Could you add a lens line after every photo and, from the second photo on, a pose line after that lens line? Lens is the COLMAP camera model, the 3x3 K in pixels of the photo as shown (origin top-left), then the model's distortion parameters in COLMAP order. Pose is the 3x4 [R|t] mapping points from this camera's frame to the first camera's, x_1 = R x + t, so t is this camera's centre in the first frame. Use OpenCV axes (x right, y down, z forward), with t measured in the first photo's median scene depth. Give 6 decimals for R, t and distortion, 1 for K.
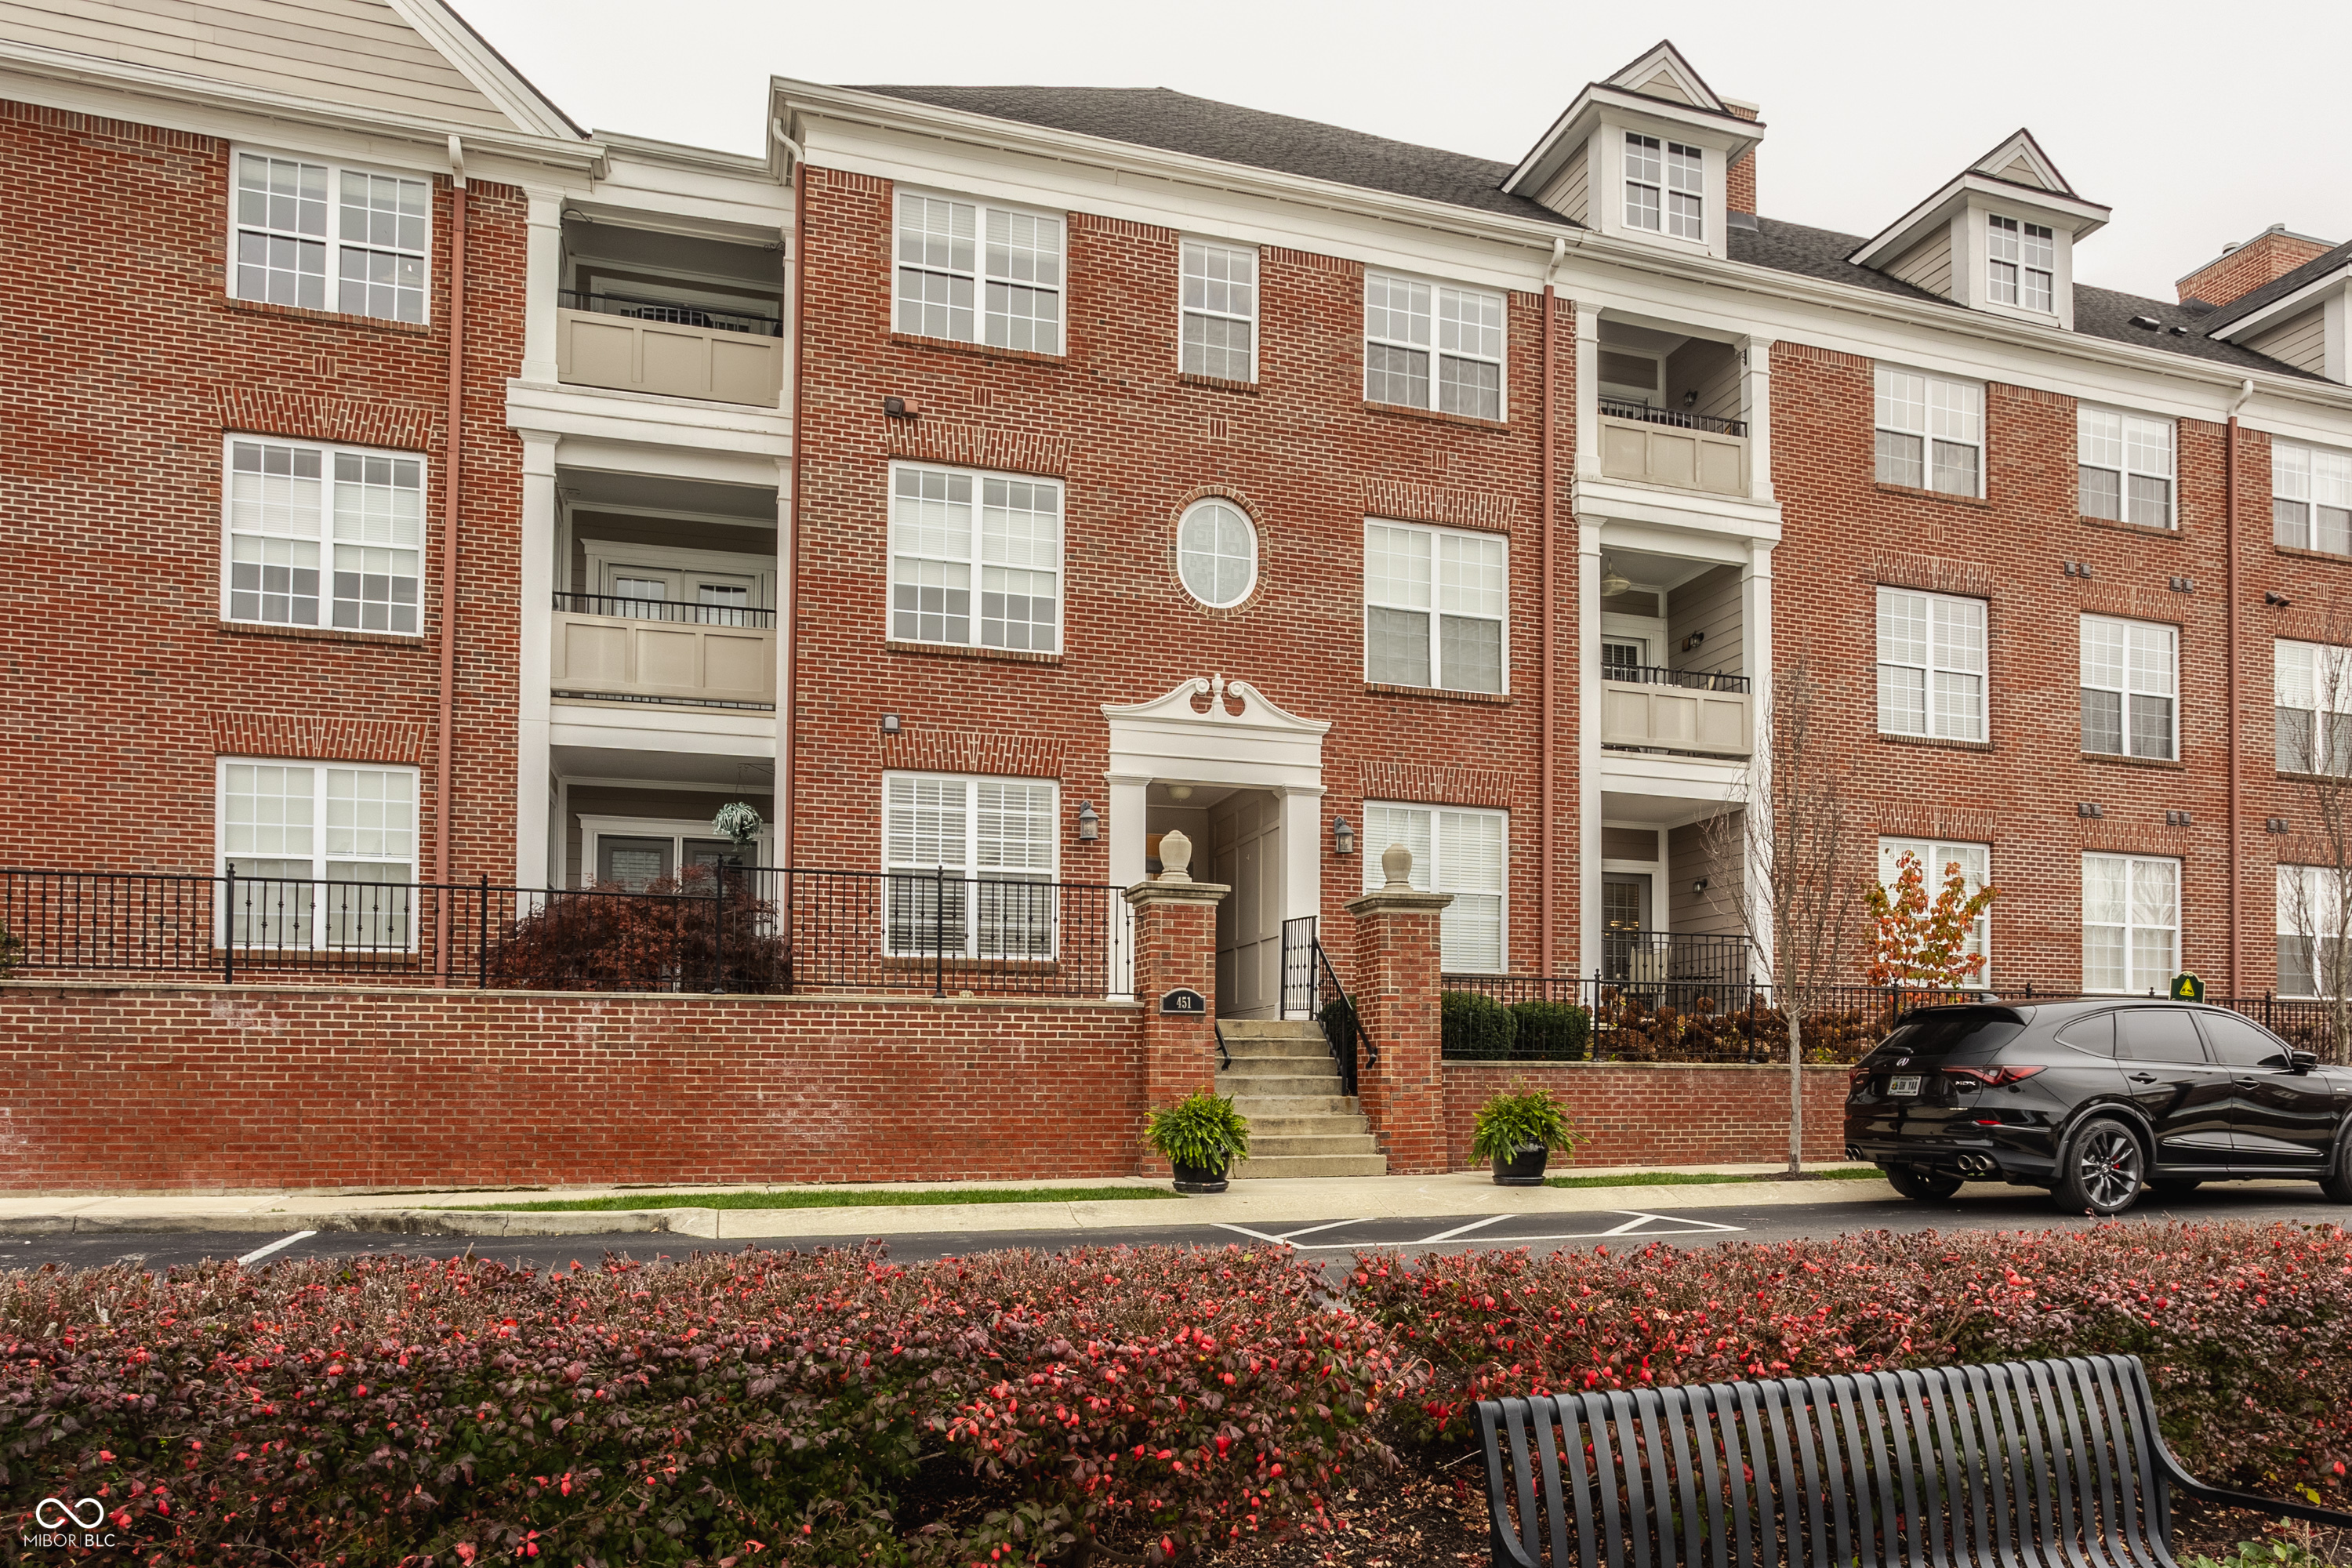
lens RADIAL K [[1240.7, 0, 1255.7], [0, 1240.7, 1035.4], [0, 0, 1]] dist [-0.032793, 0.014373]
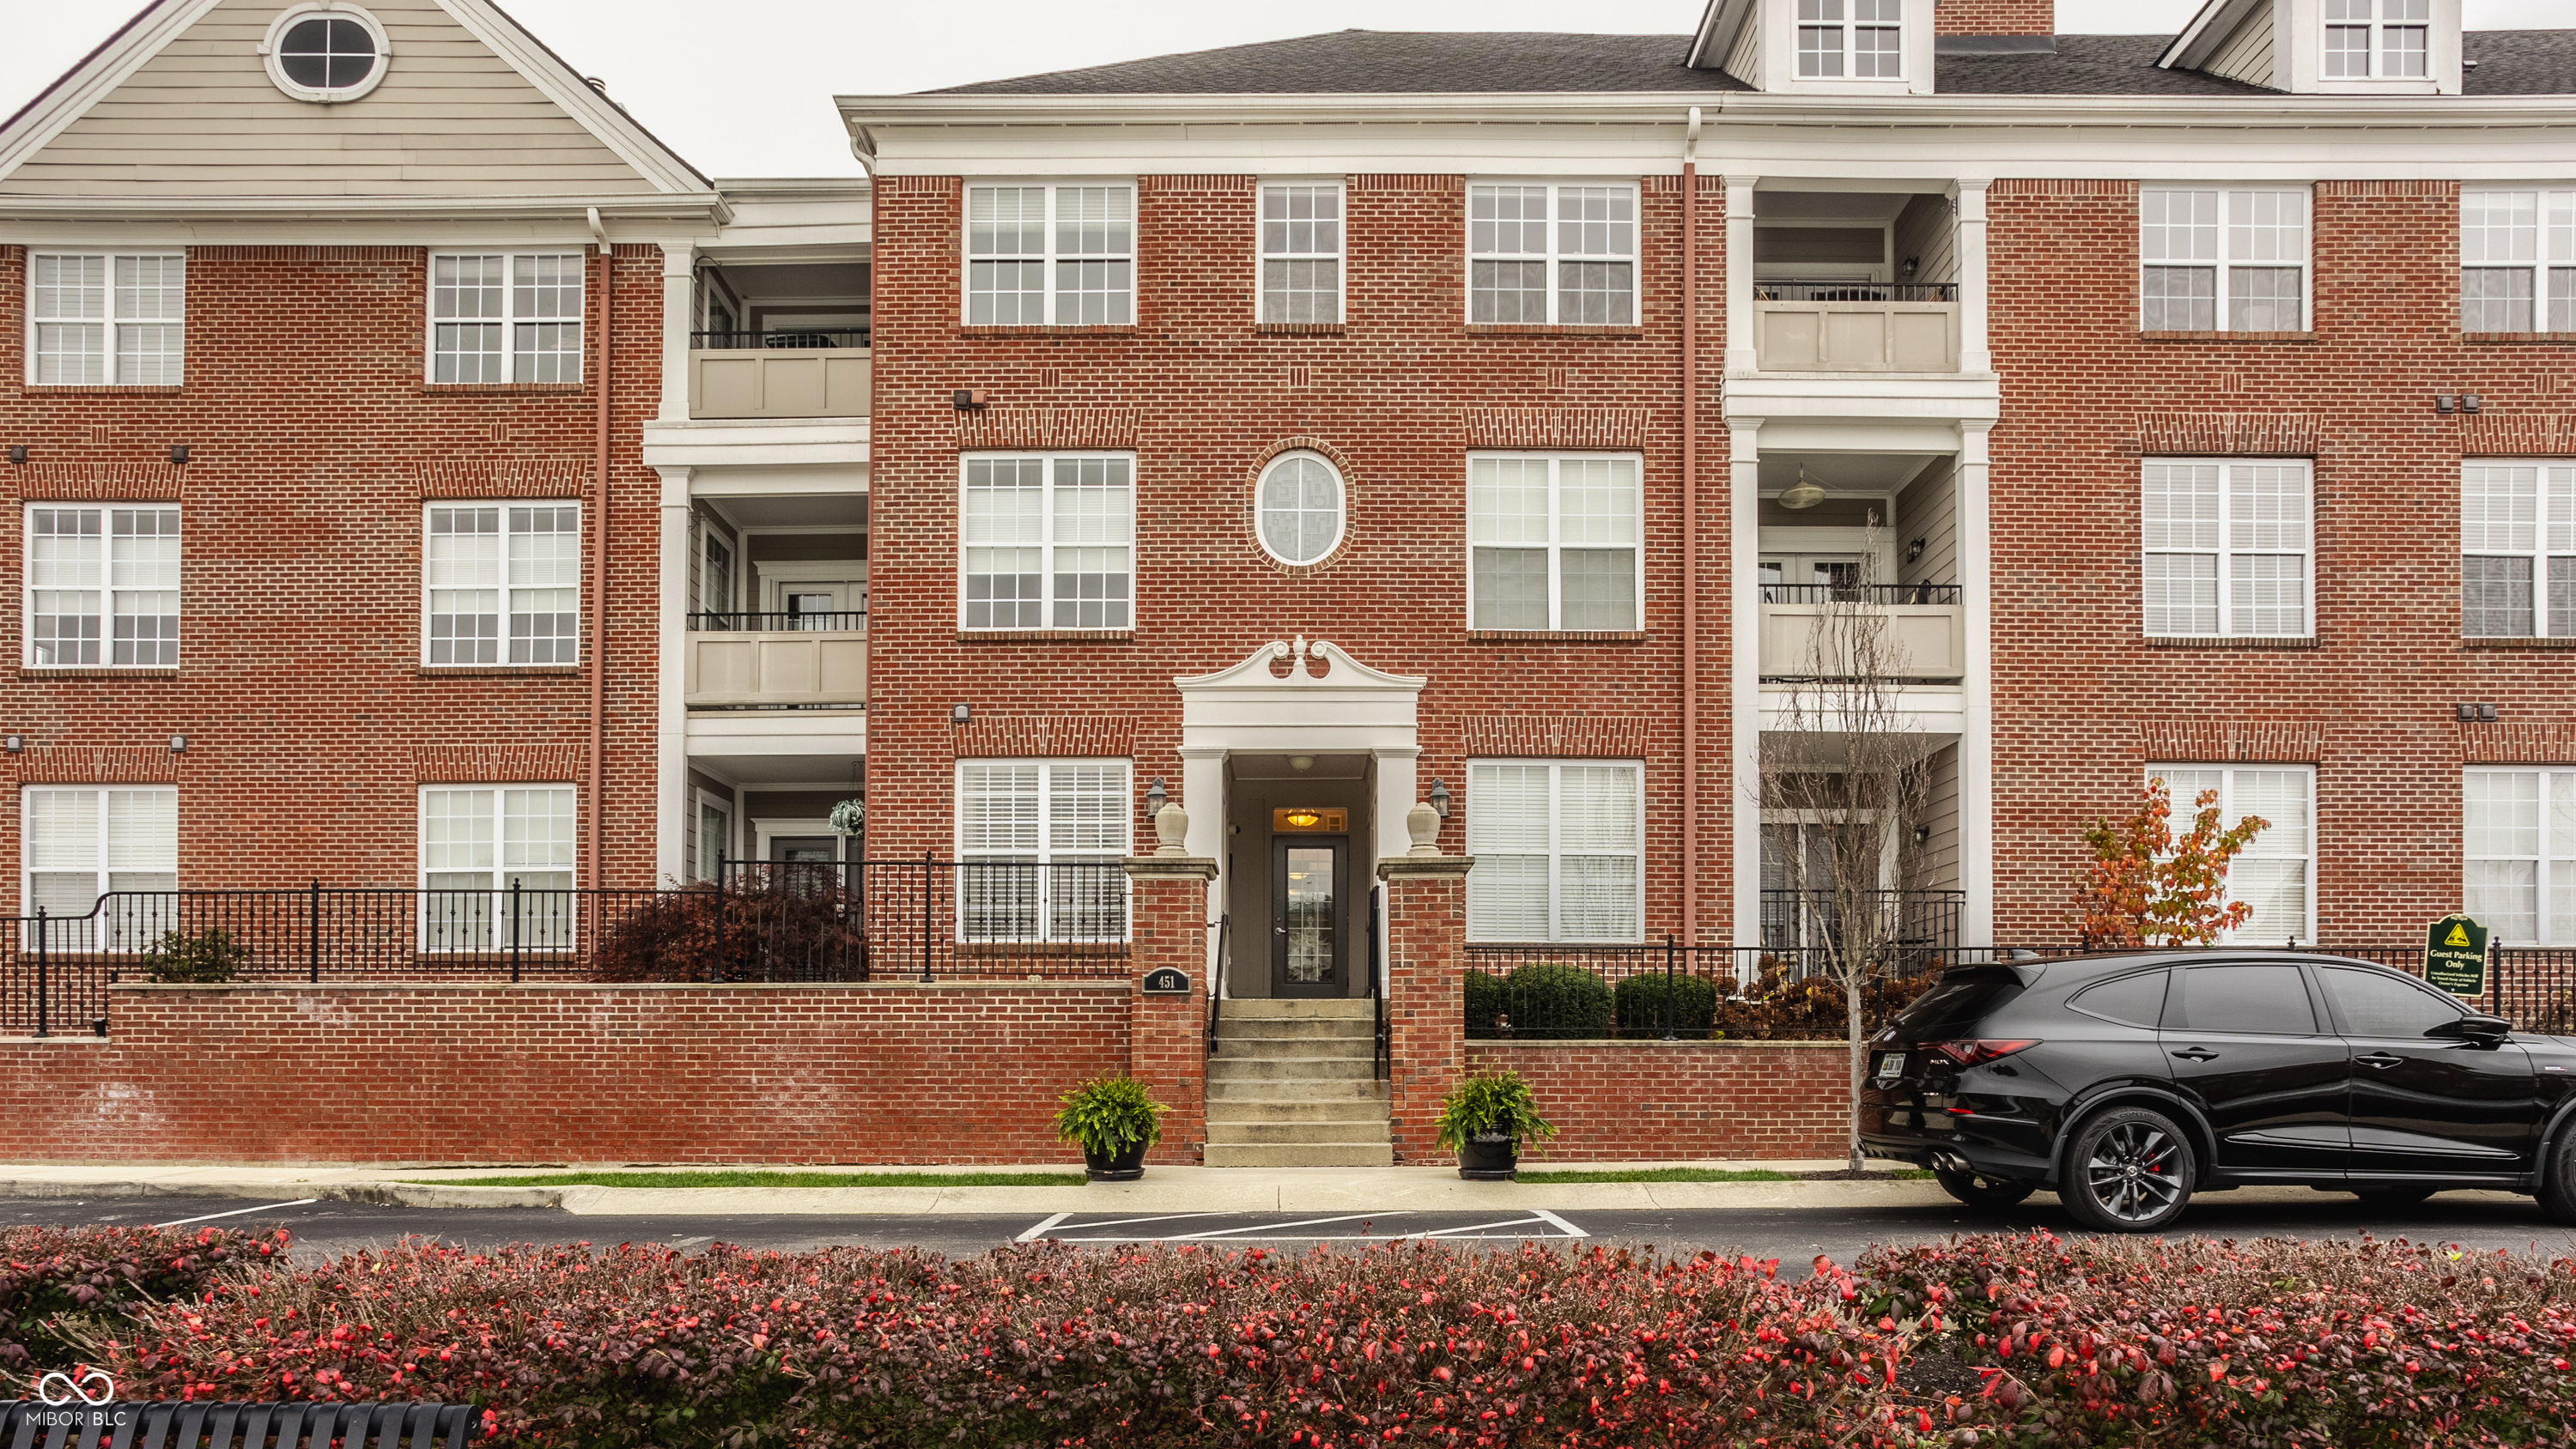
lens RADIAL K [[1277.9, 0, 1324.8], [0, 1277.9, 1024.5], [0, 0, 1]] dist [-0.034623, 0.016503]
pose [[0.967805, -0.012132, -0.251408, 0.248178], [0.013268, 0.999908, 0.002823, 0.004113], [0.251350, -0.006068, 0.967877, 0.061808]]
